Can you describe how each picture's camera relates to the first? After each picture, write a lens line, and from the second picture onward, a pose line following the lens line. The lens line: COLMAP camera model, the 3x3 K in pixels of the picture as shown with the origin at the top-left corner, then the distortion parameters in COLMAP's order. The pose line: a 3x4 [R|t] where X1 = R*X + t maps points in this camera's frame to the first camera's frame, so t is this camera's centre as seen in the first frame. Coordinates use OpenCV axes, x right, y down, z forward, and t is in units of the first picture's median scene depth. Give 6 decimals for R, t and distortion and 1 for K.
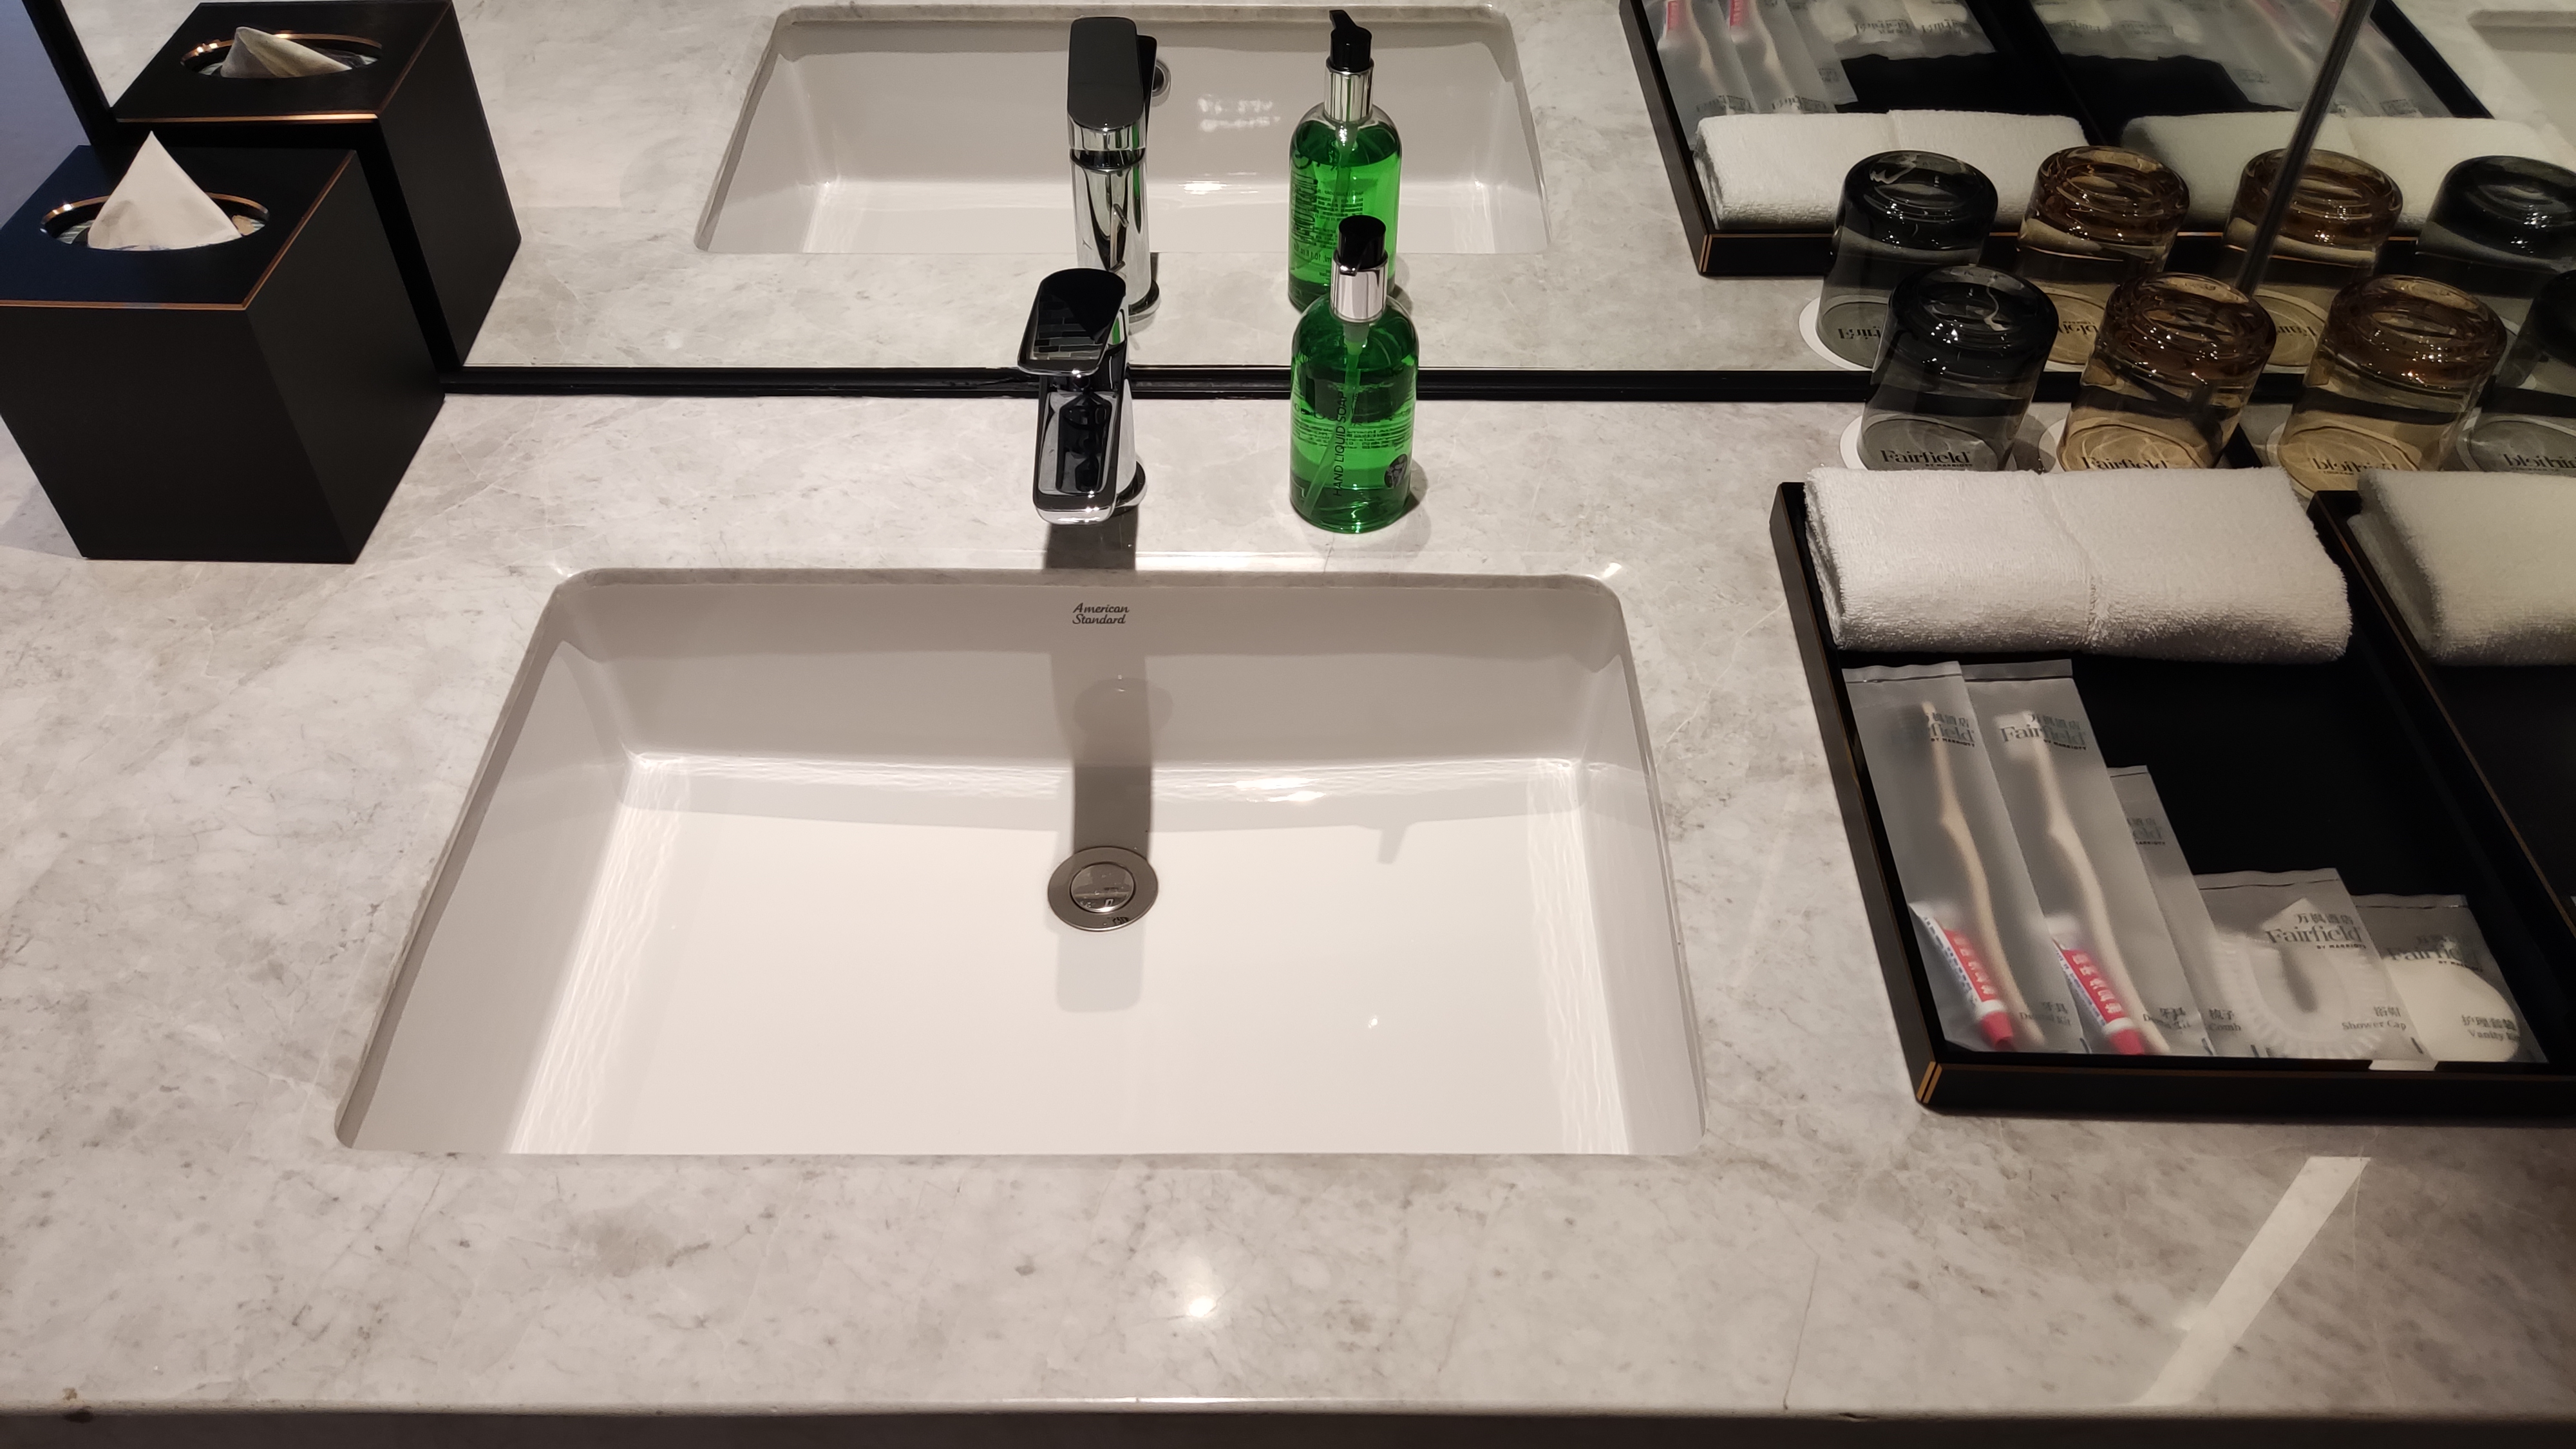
lens RADIAL K [[1939.8, 0, 1298.3], [0, 1939.8, 727.3], [0, 0, 1]] dist [0.052901, -0.054181]
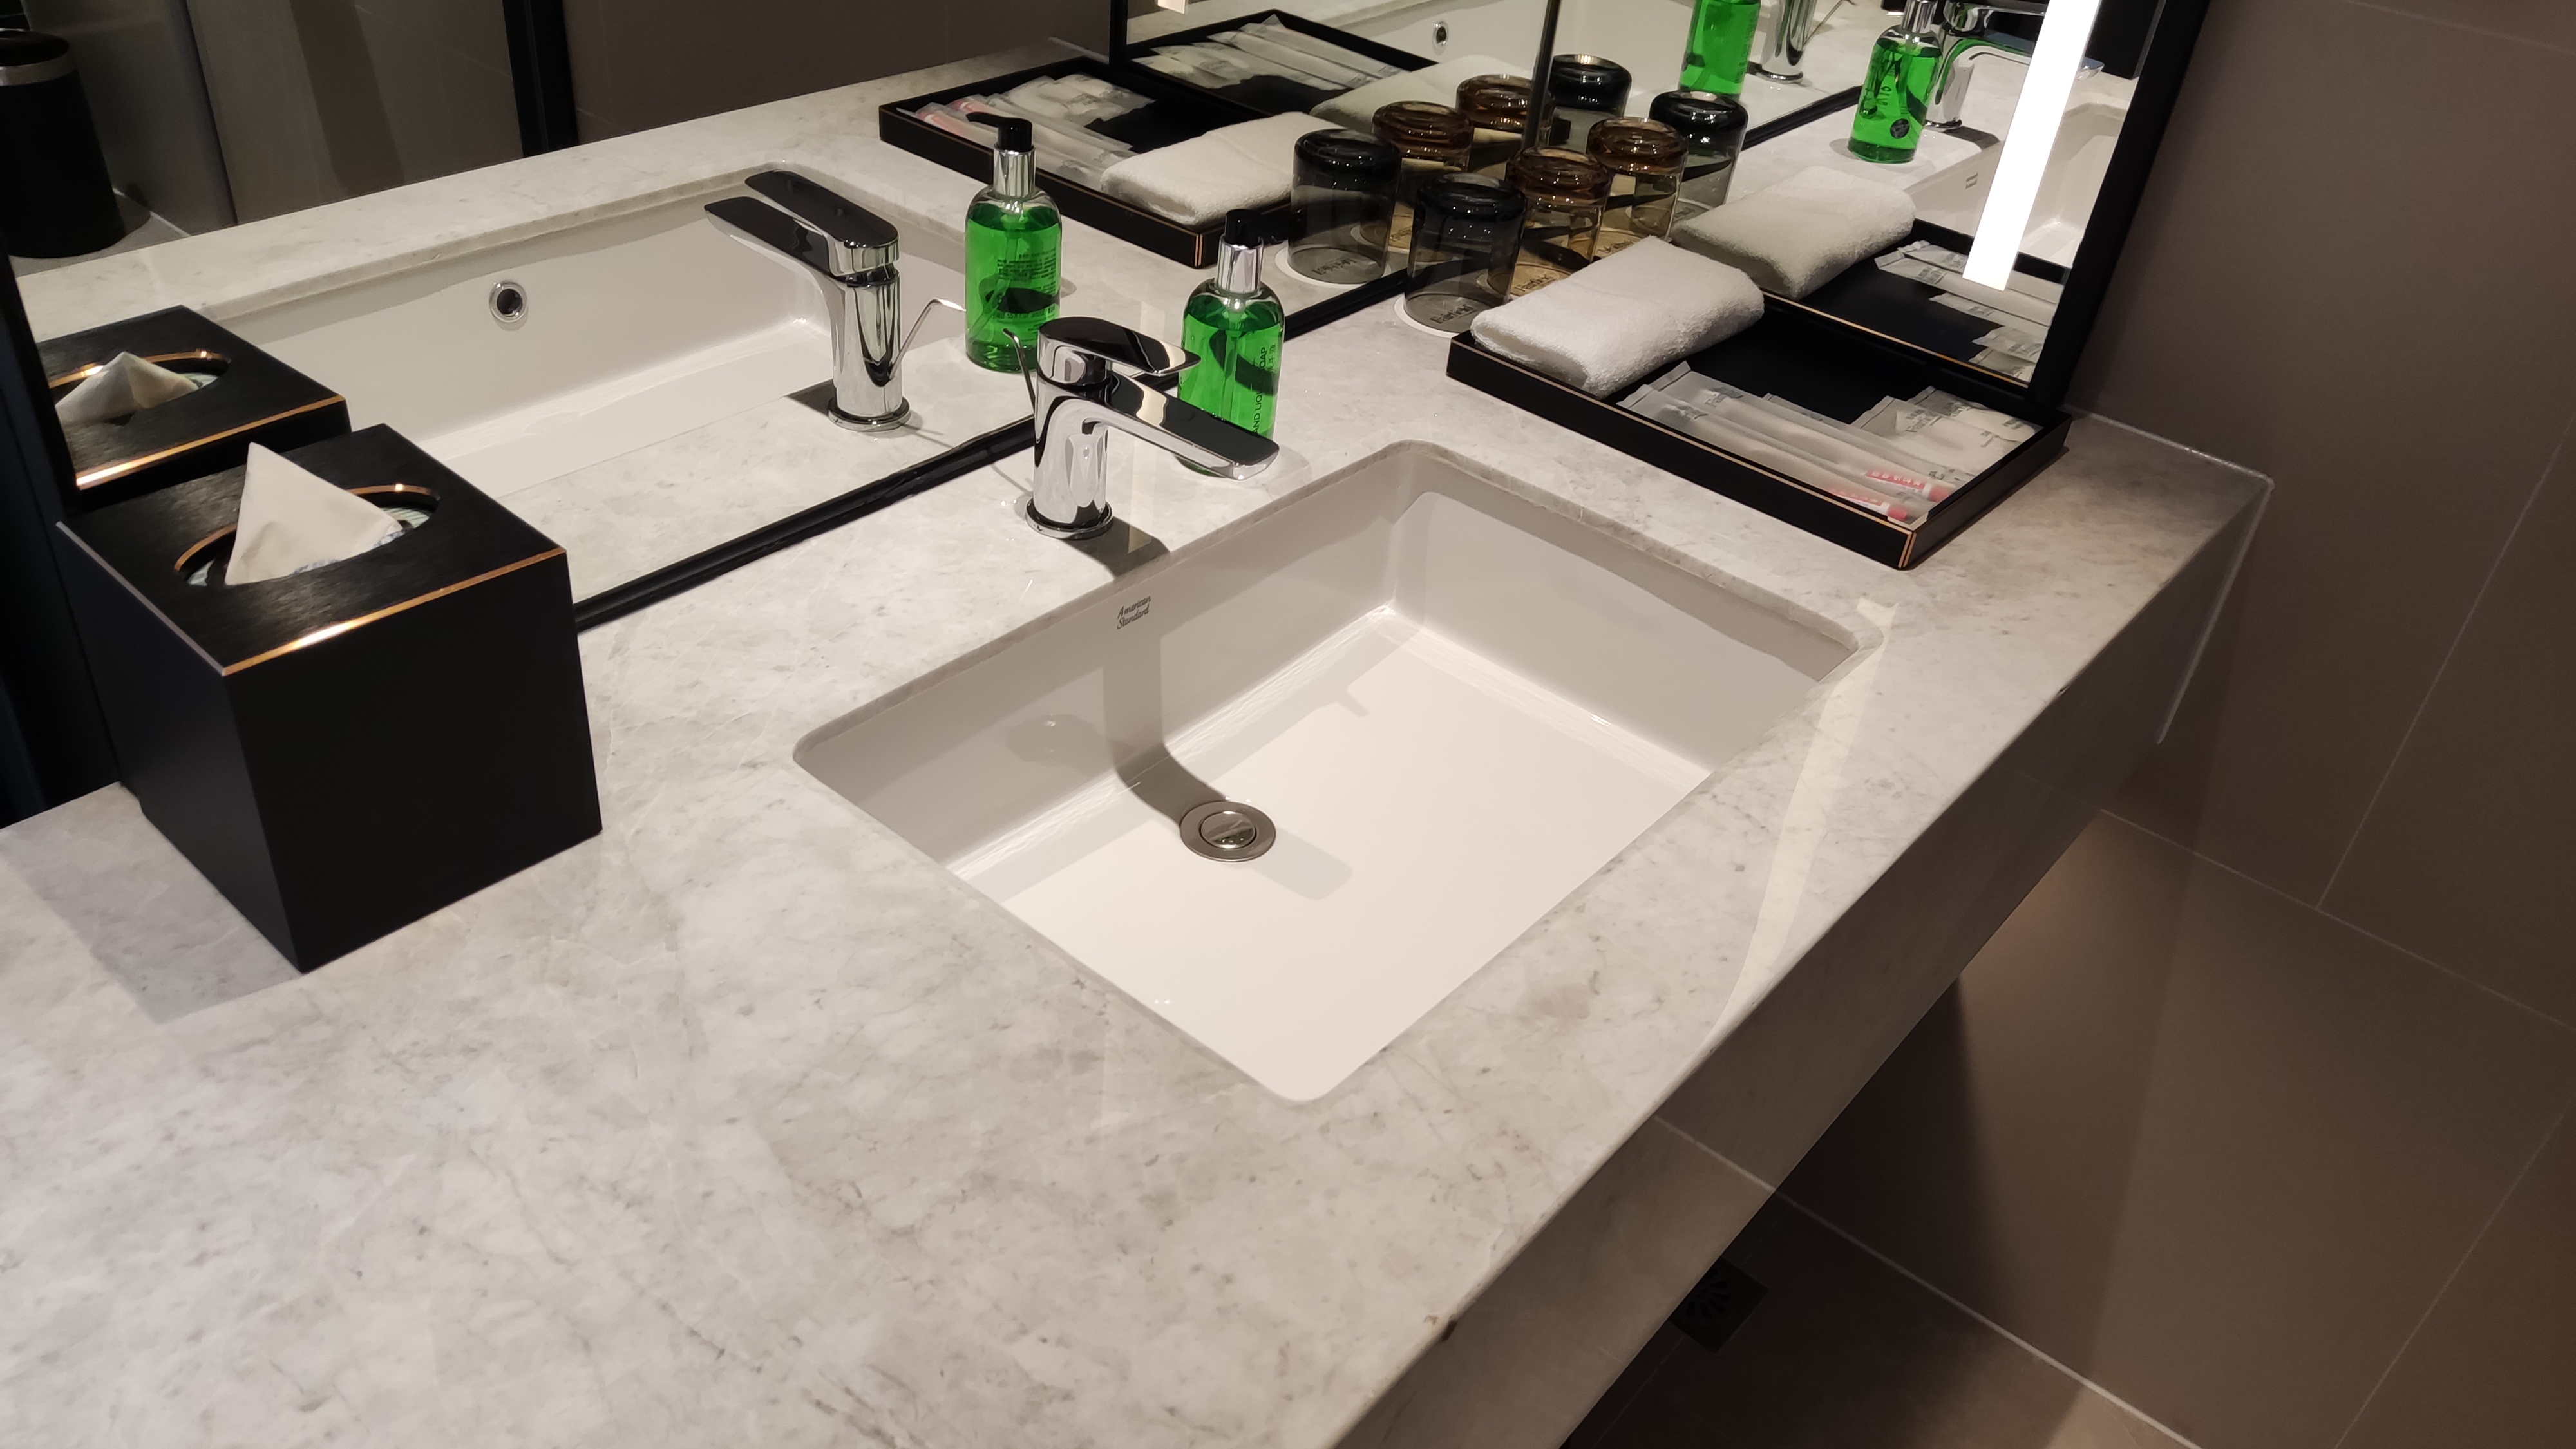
lens RADIAL K [[1939.8, 0, 1285.8], [0, 1939.8, 716.8], [0, 0, 1]] dist [0.052901, -0.054181]
pose [[0.630875, -0.396293, 0.667045, -0.897428], [0.476978, 0.876169, 0.069420, -0.043418], [-0.611955, 0.274371, 0.741776, 0.120570]]
